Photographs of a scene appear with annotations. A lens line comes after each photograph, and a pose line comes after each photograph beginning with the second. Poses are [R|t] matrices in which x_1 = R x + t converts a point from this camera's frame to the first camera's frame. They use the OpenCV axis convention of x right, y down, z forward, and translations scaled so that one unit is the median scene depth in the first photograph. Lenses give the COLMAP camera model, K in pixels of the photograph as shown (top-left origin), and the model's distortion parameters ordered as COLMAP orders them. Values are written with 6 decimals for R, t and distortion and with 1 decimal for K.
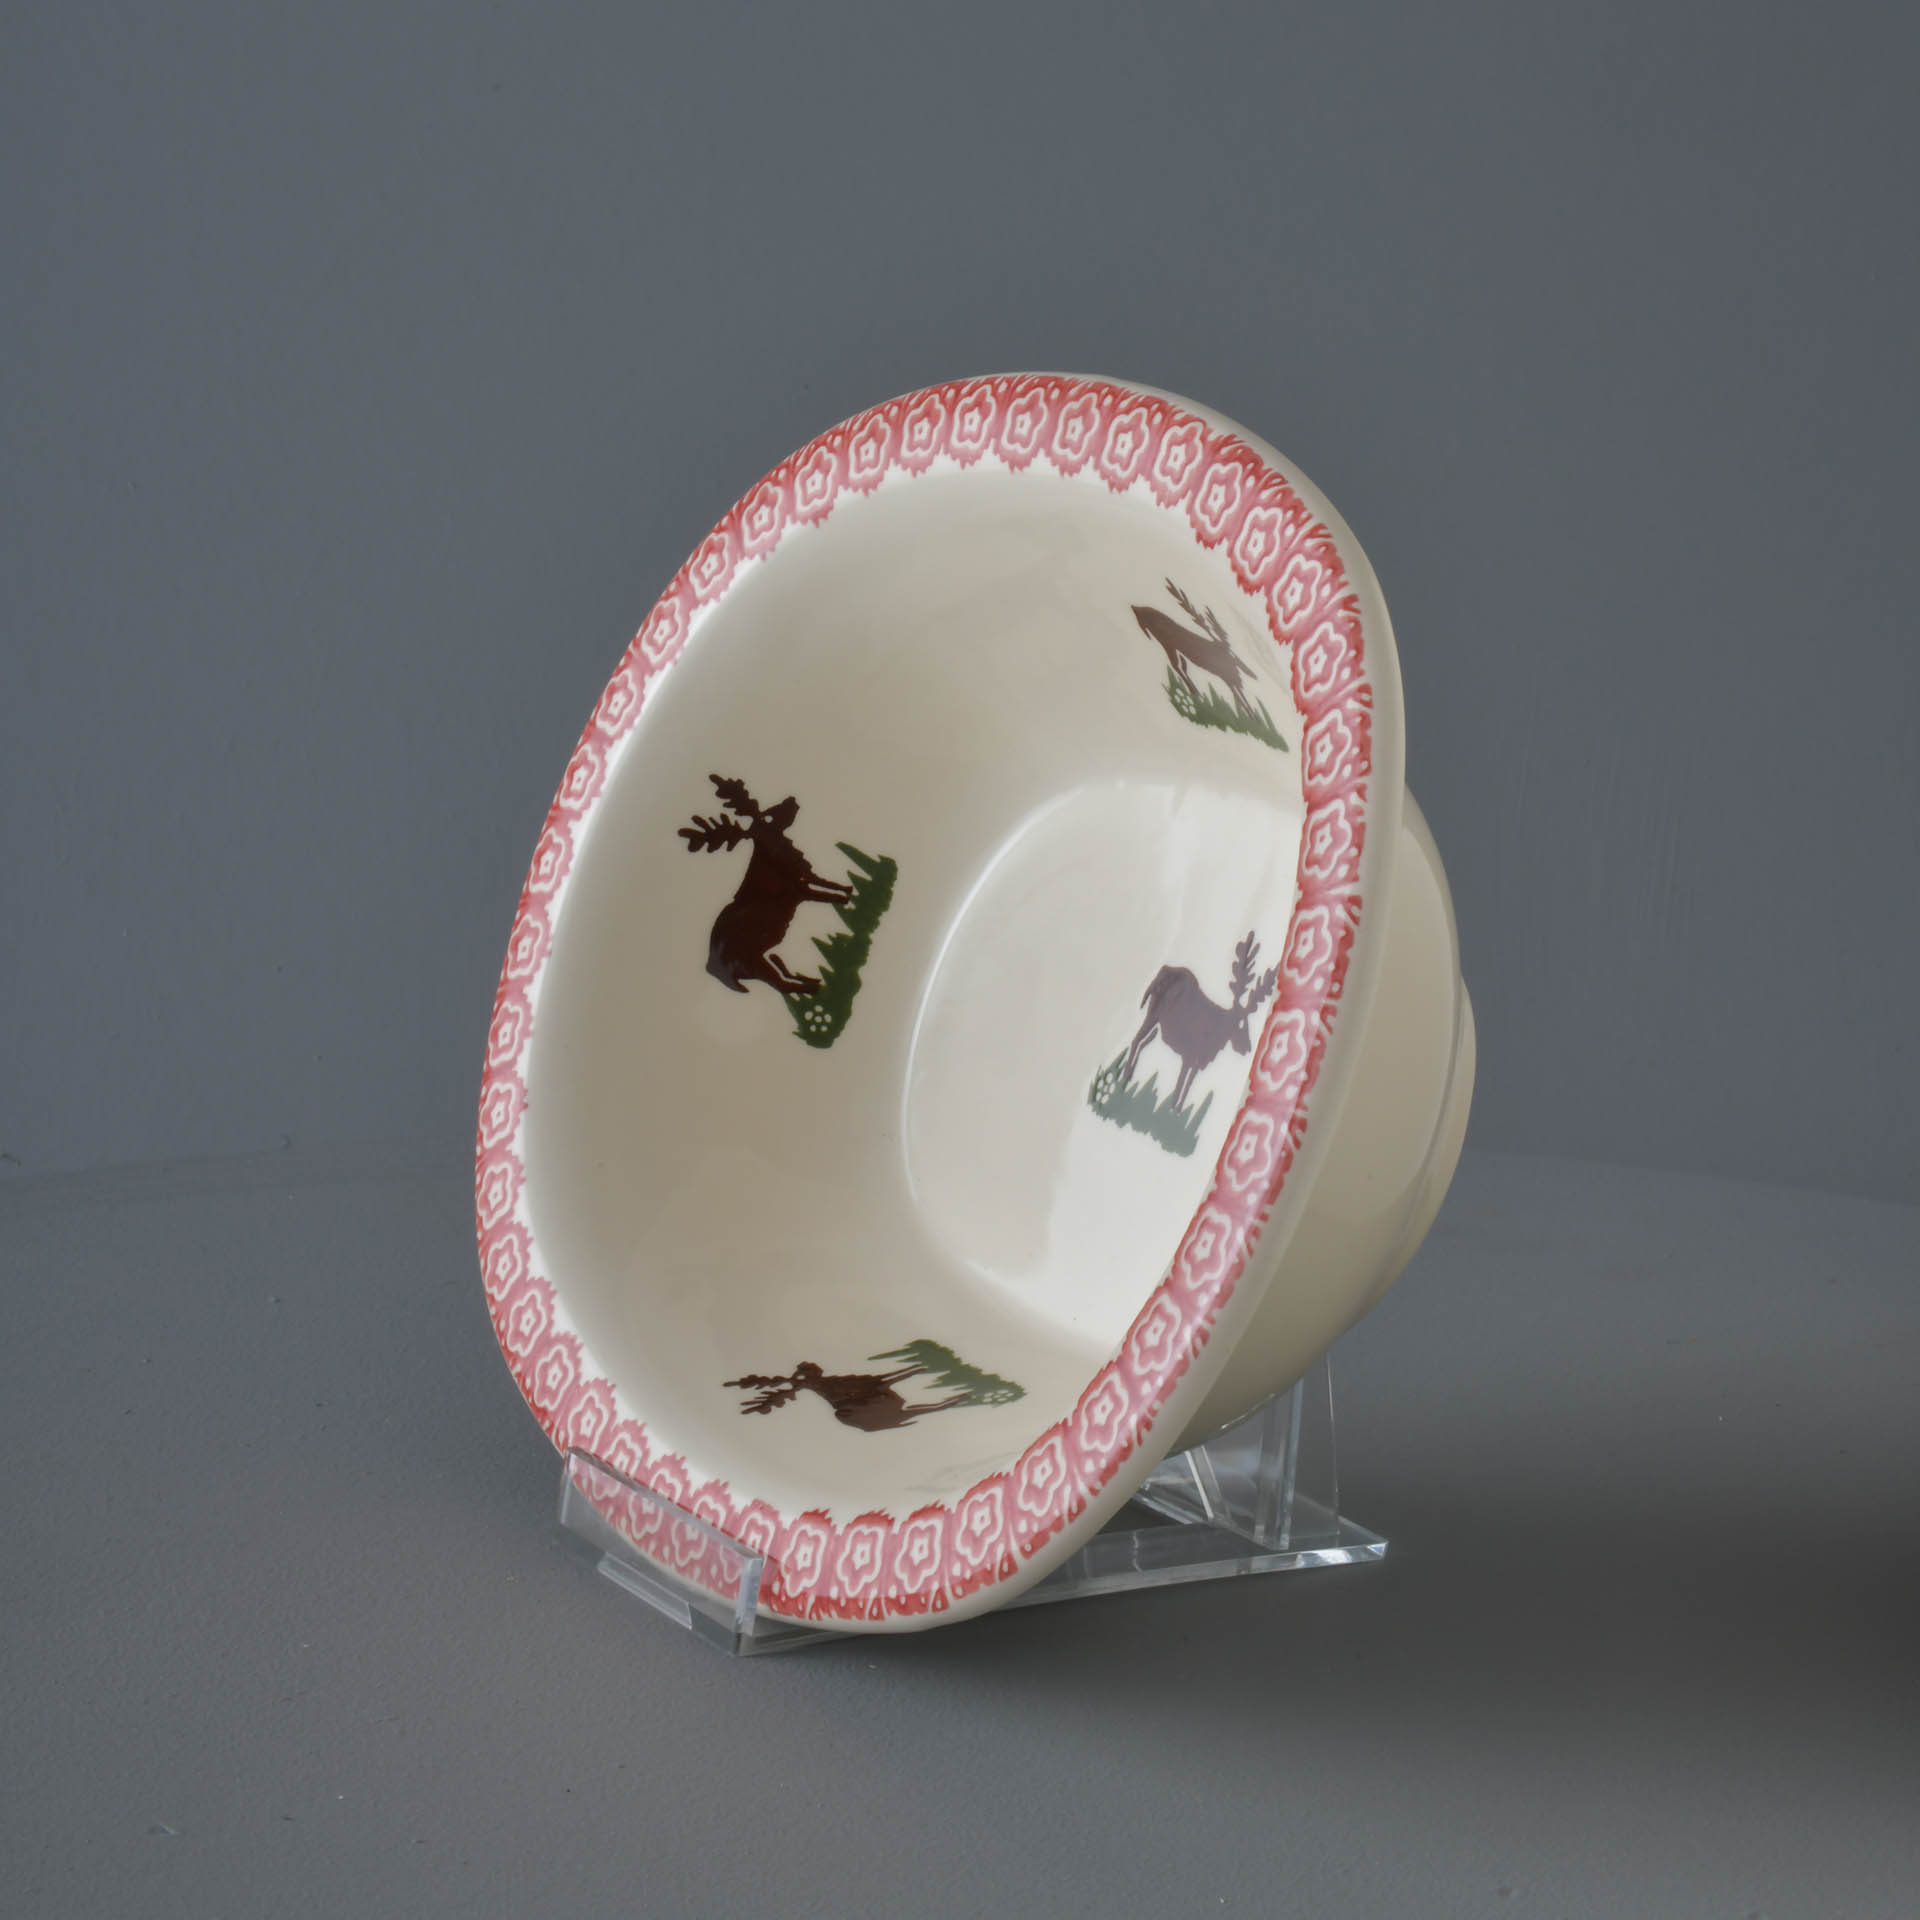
lens RADIAL K [[5910.4, 0, 958.1], [0, 5910.4, 963.3], [0, 0, 1]] dist [0.239706, 0.000000]
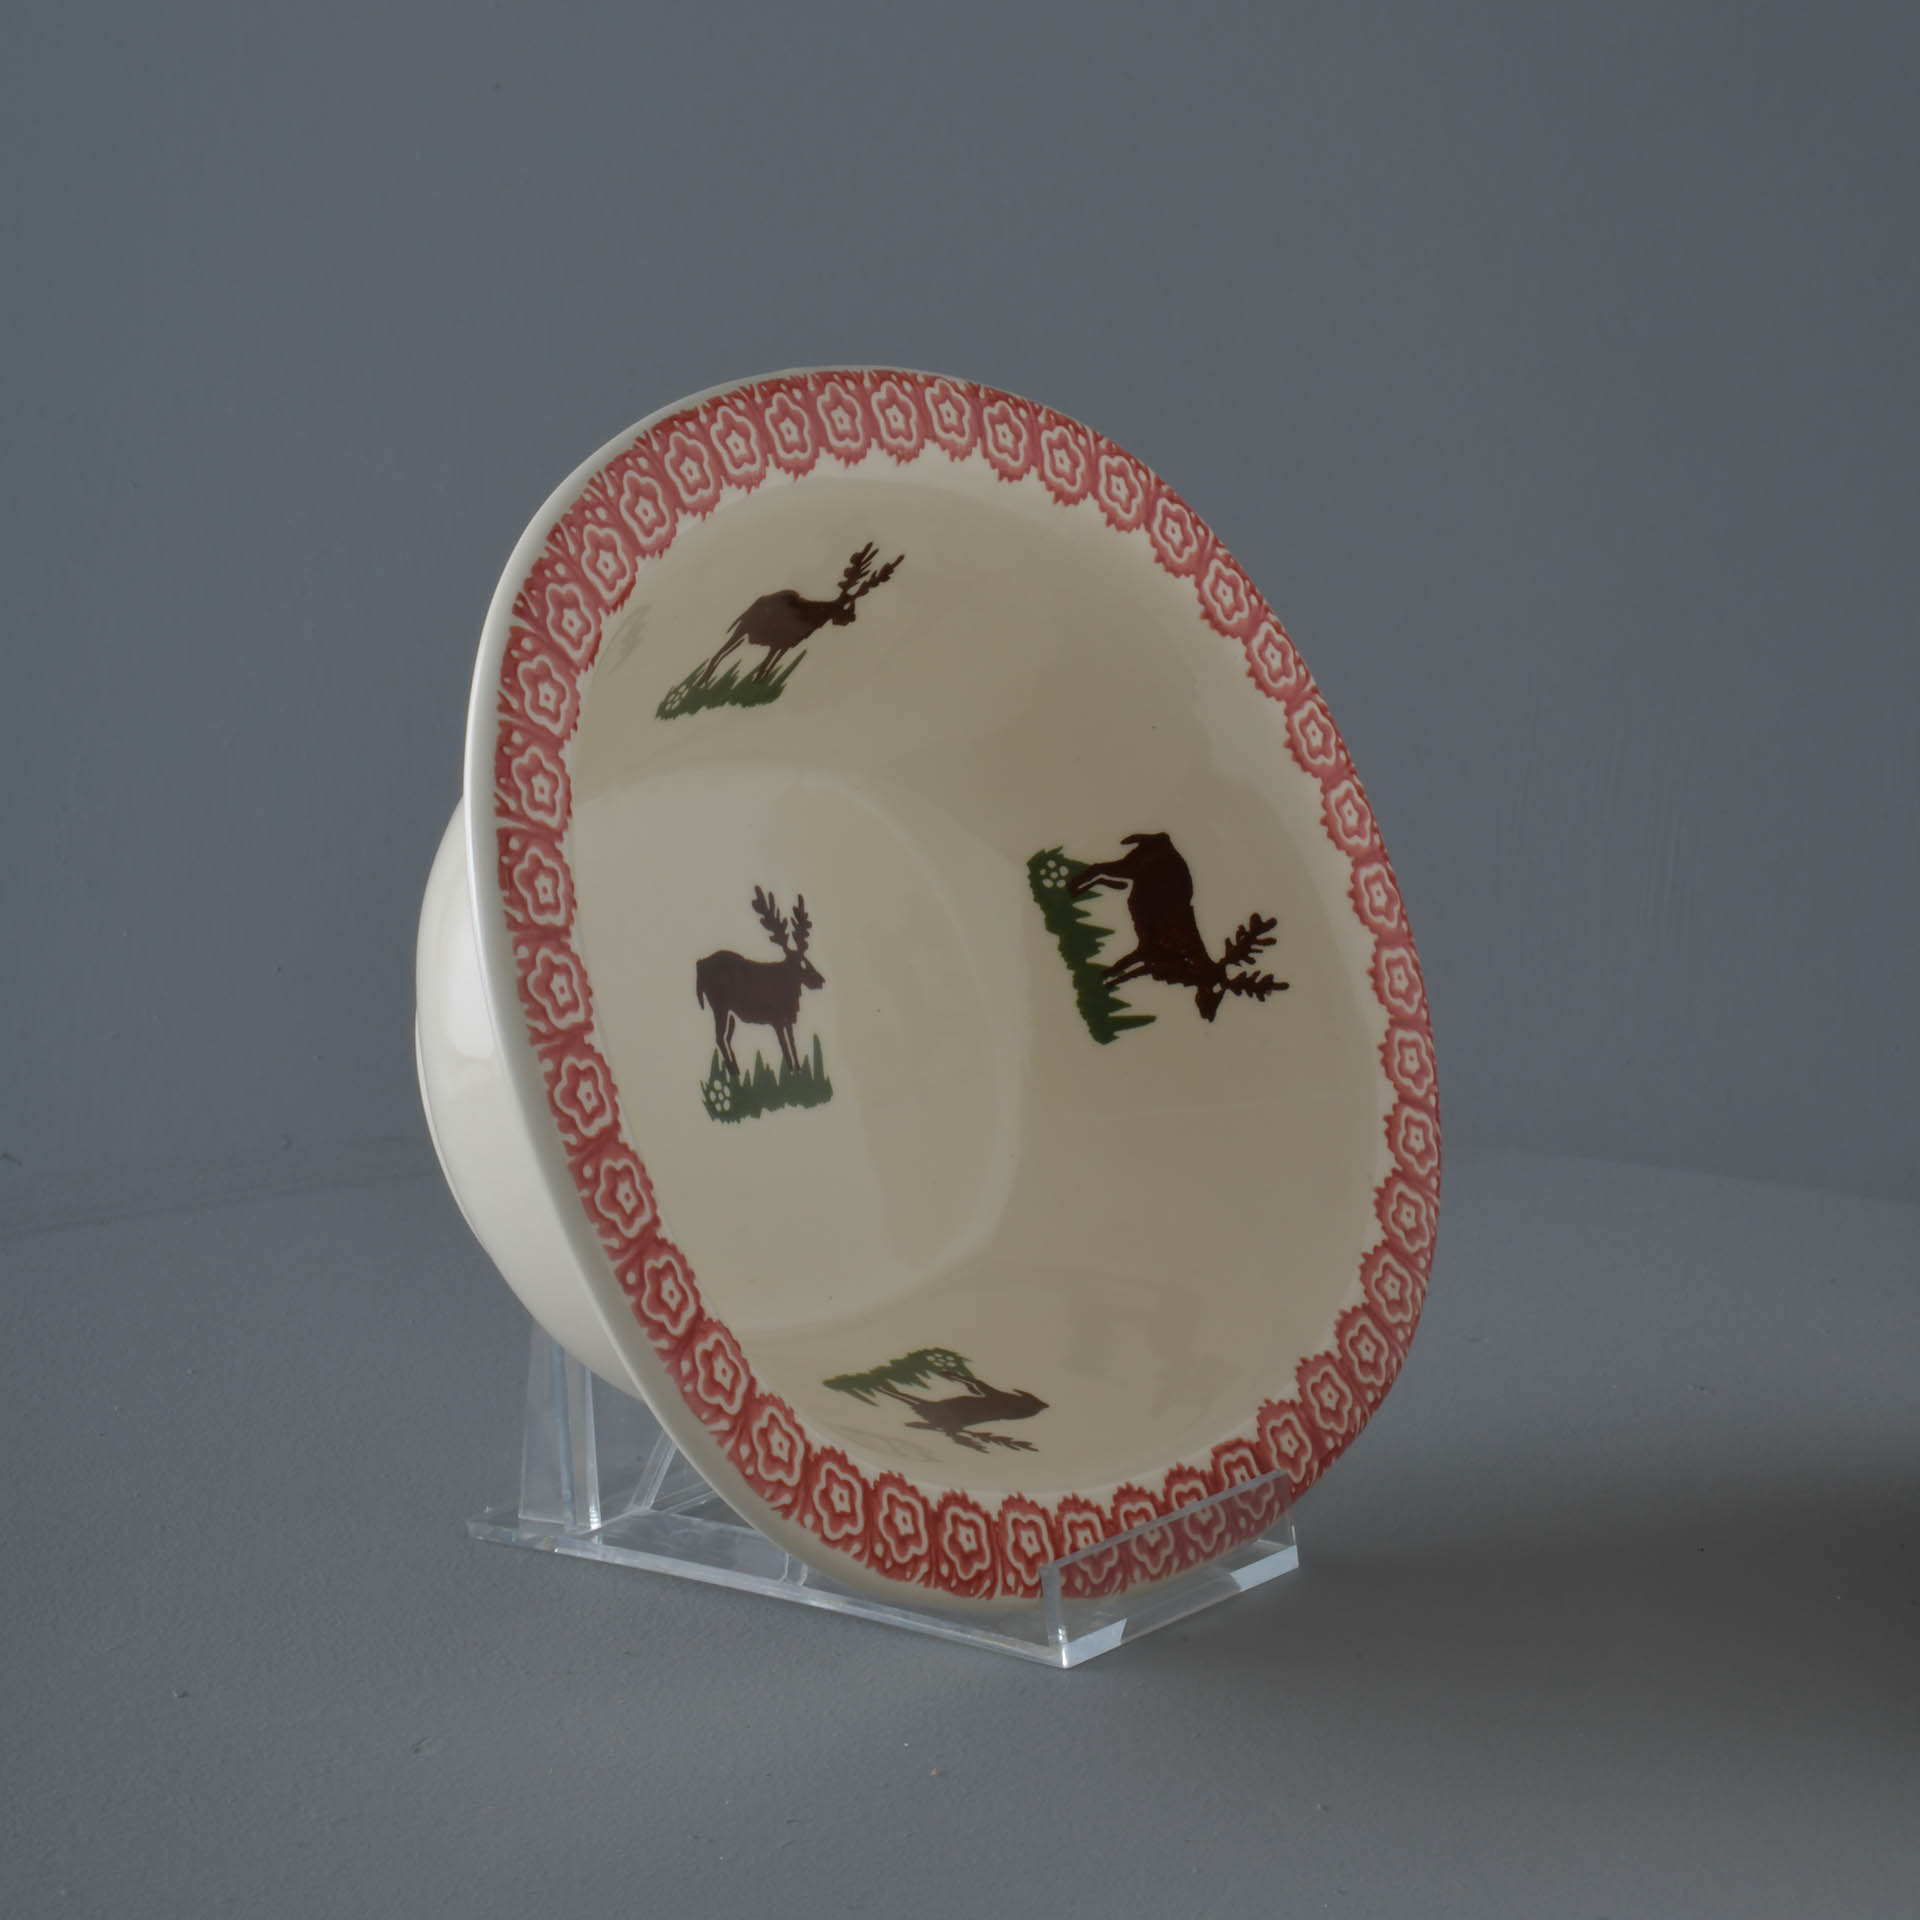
lens RADIAL K [[5910.4, 0, 958.5], [0, 5910.4, 957.3], [0, 0, 1]] dist [0.239706, 0.000000]
pose [[-0.462631, -0.181646, 0.867743, -0.865076], [0.152665, 0.947841, 0.279805, -0.277138], [-0.873307, 0.261920, -0.410770, 1.392938]]
